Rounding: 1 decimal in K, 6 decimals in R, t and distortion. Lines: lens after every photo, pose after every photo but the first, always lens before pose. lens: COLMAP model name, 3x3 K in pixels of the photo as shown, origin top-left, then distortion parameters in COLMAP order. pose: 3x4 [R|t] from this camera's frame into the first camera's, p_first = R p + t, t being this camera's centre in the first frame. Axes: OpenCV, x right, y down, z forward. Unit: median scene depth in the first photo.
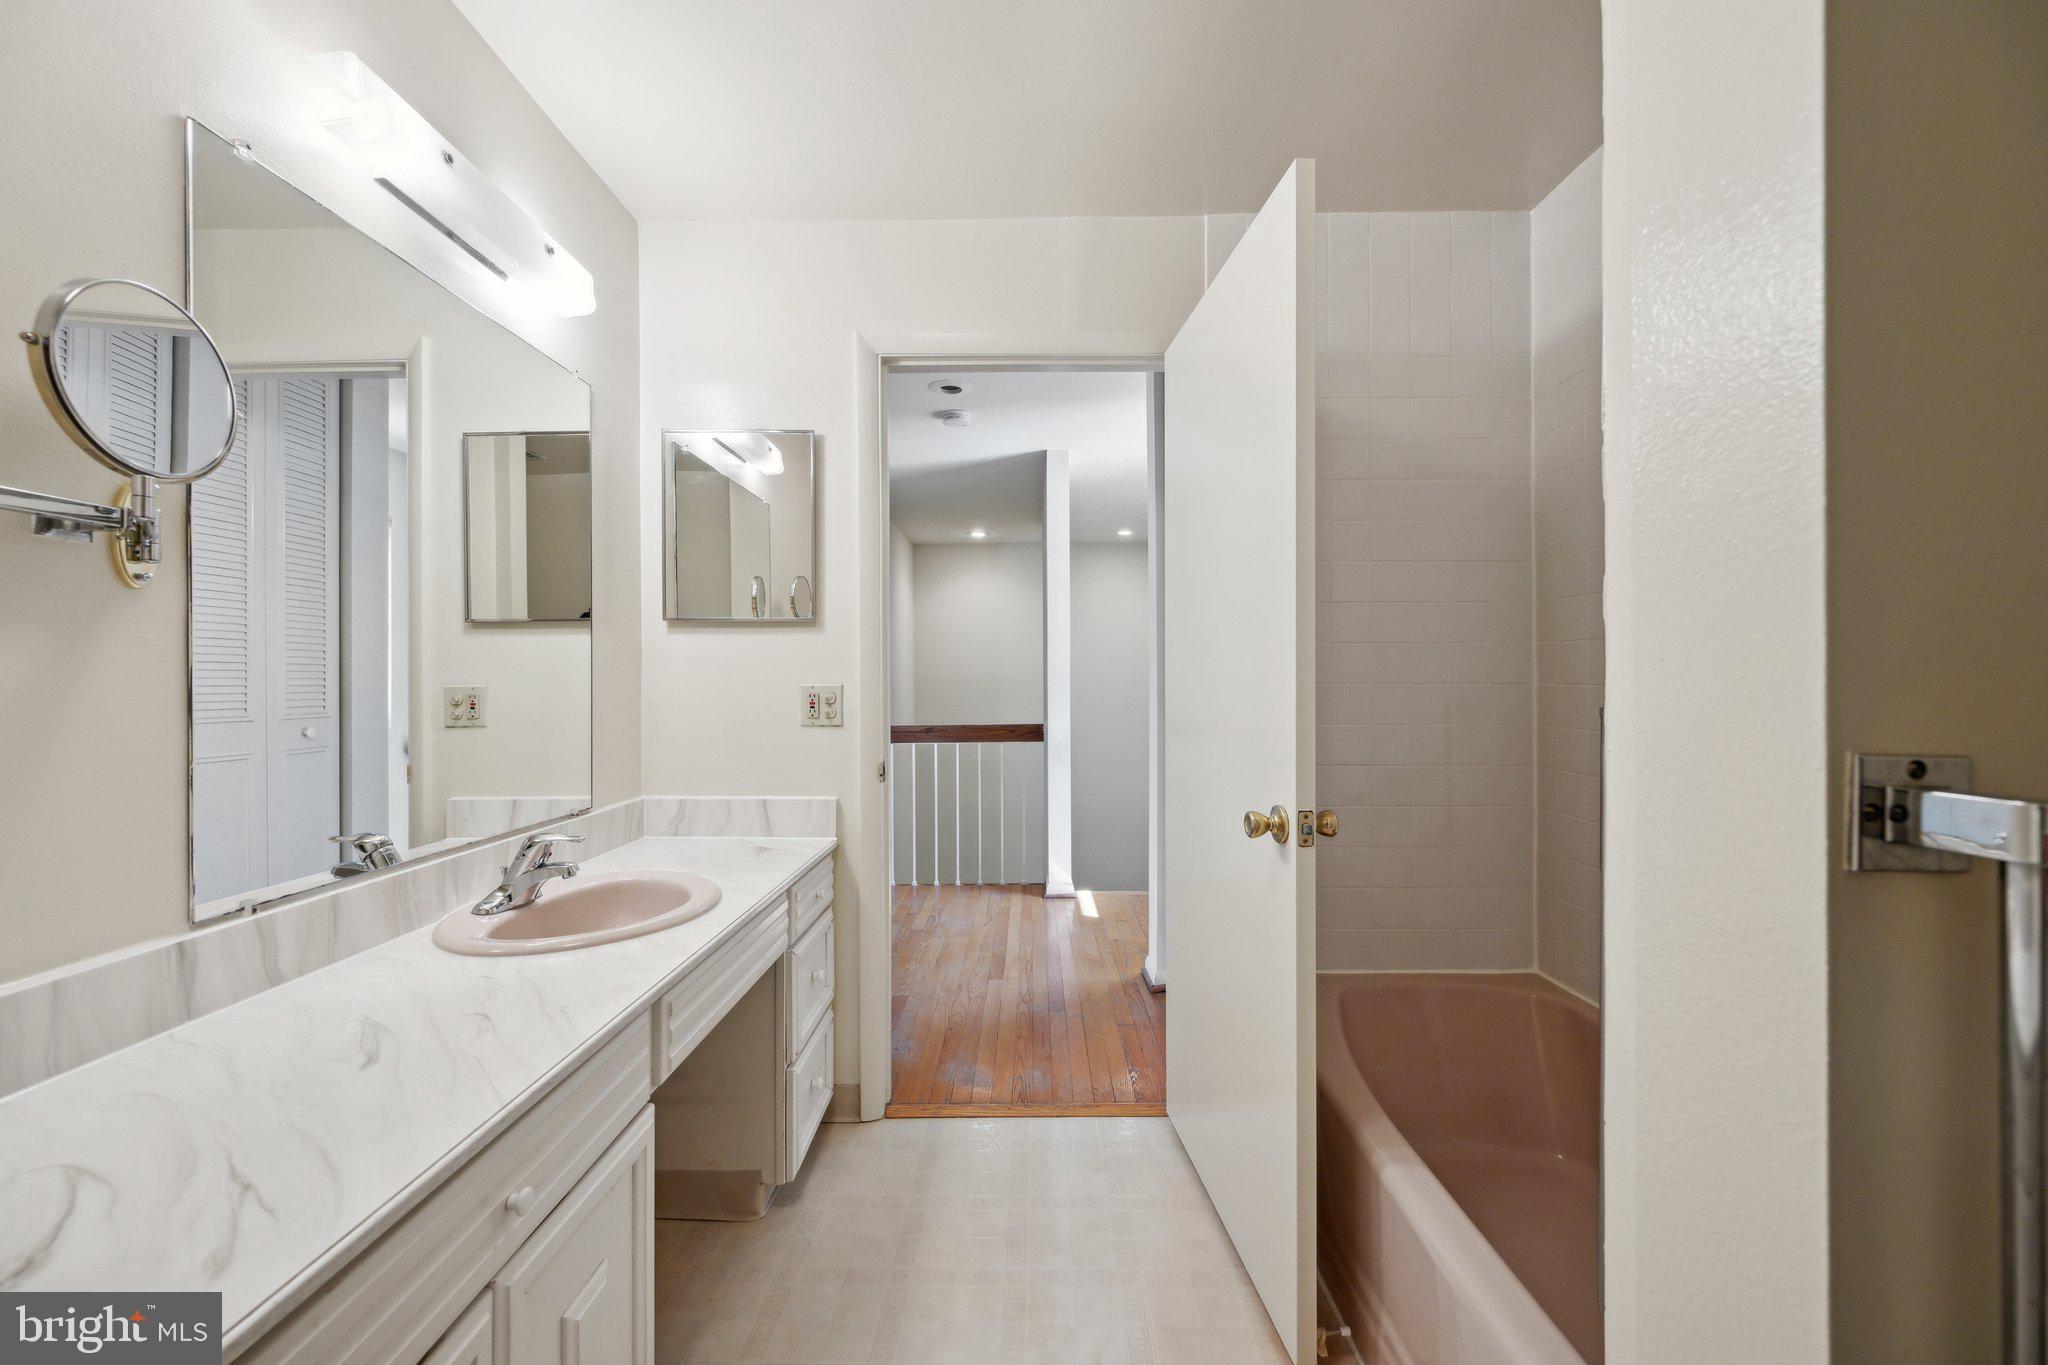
lens RADIAL K [[804.7, 0, 1024.0], [0, 804.7, 678.9], [0, 0, 1]] dist [-0.000471, 0.000065]
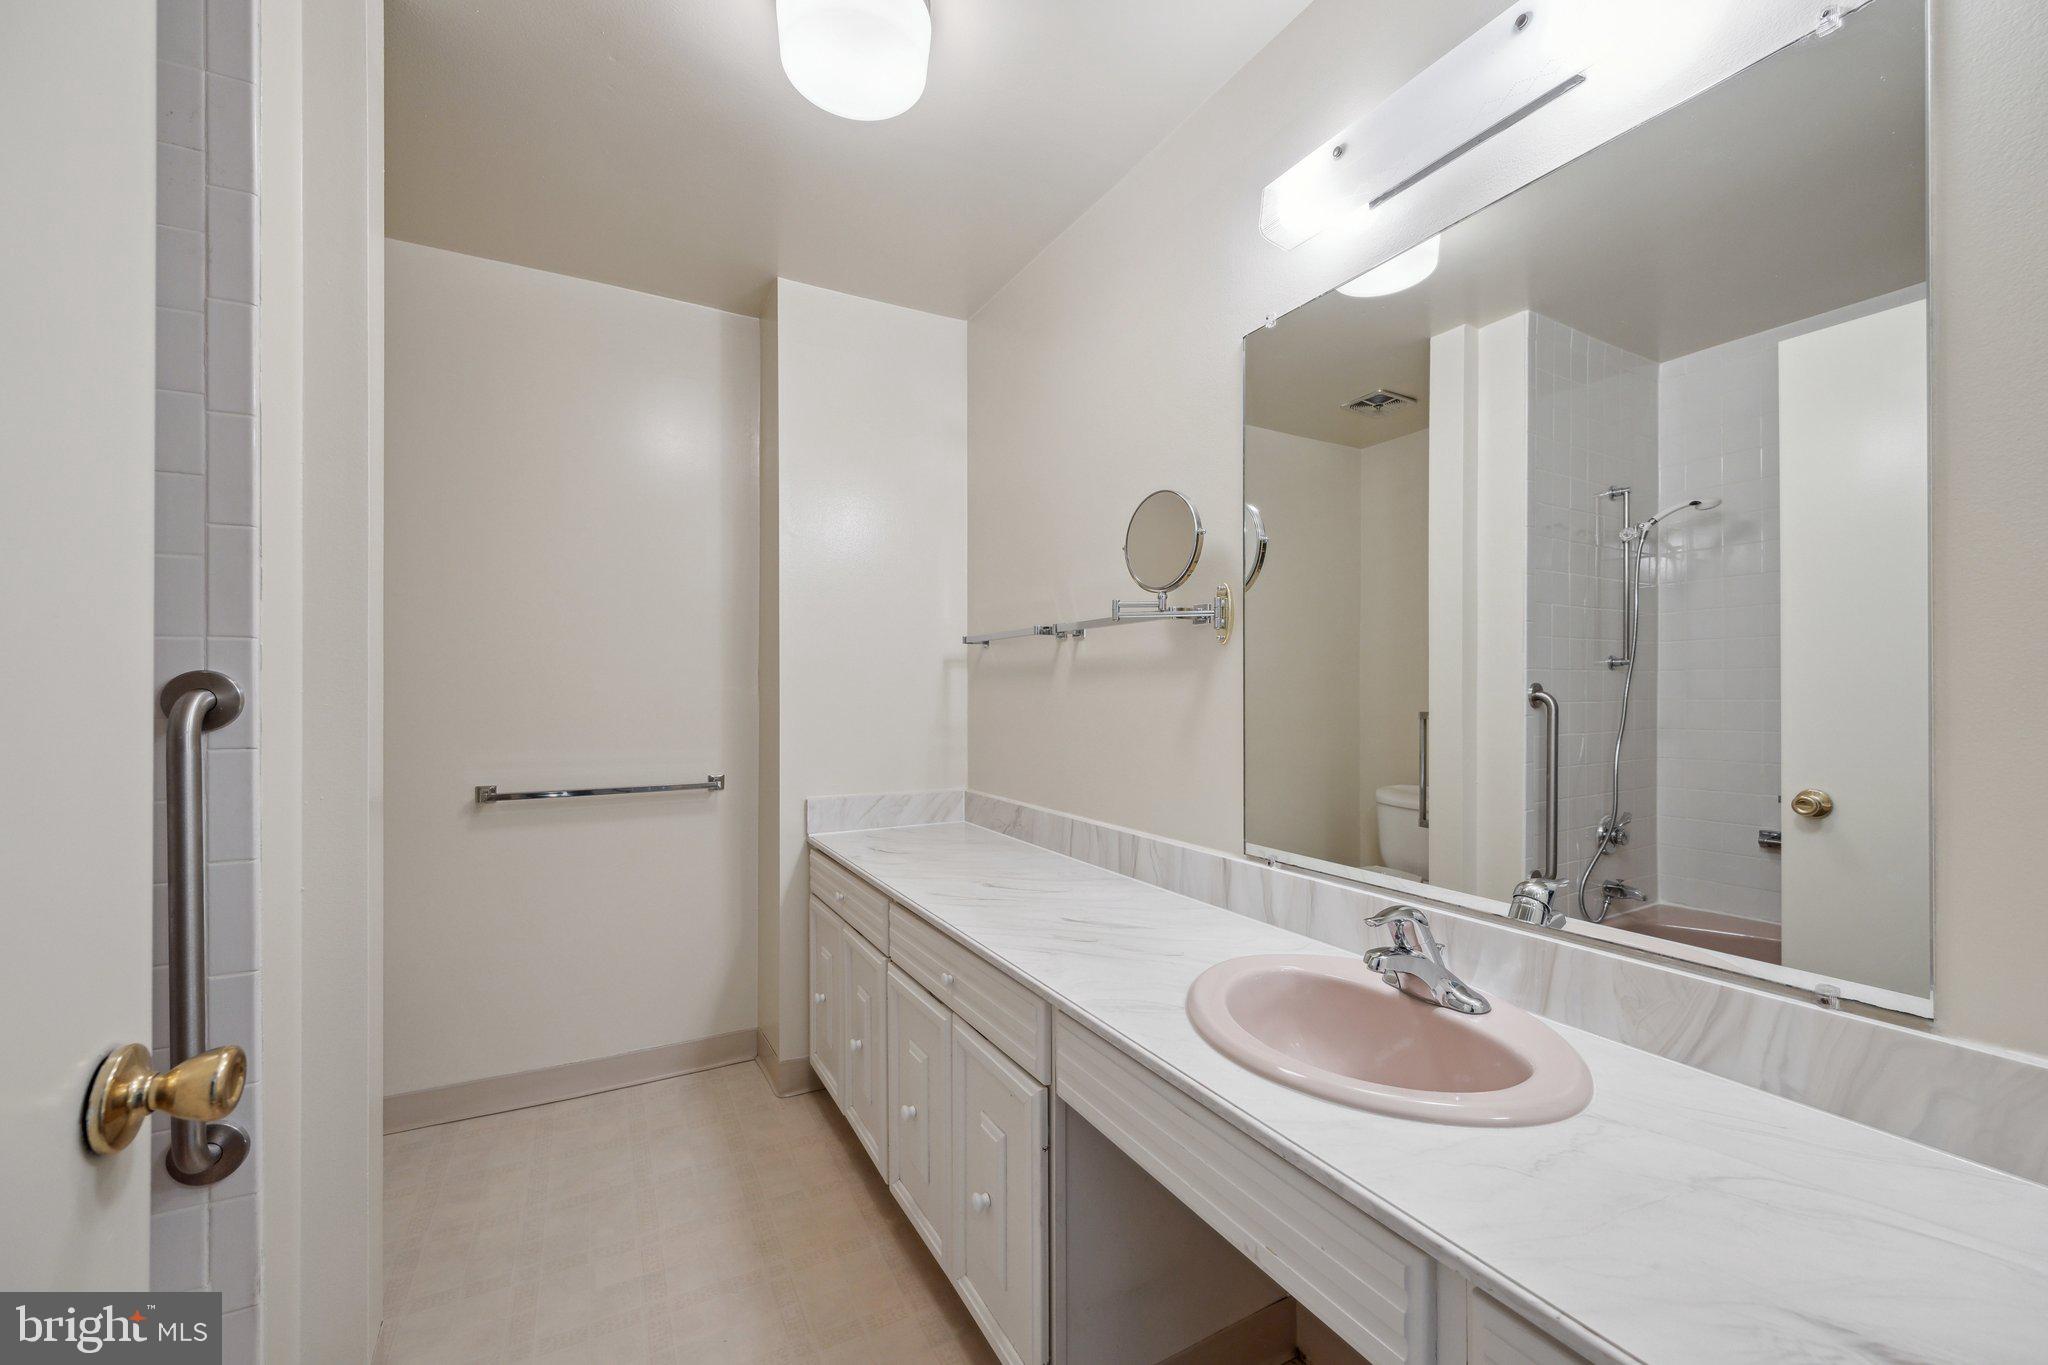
lens RADIAL K [[804.7, 0, 1010.6], [0, 804.7, 695.6], [0, 0, 1]] dist [-0.000471, 0.000065]
pose [[-0.872477, 0.004145, -0.488638, 0.108781], [0.000413, 0.999970, 0.007745, -0.010952], [0.488655, 0.006556, -0.872452, 2.097575]]
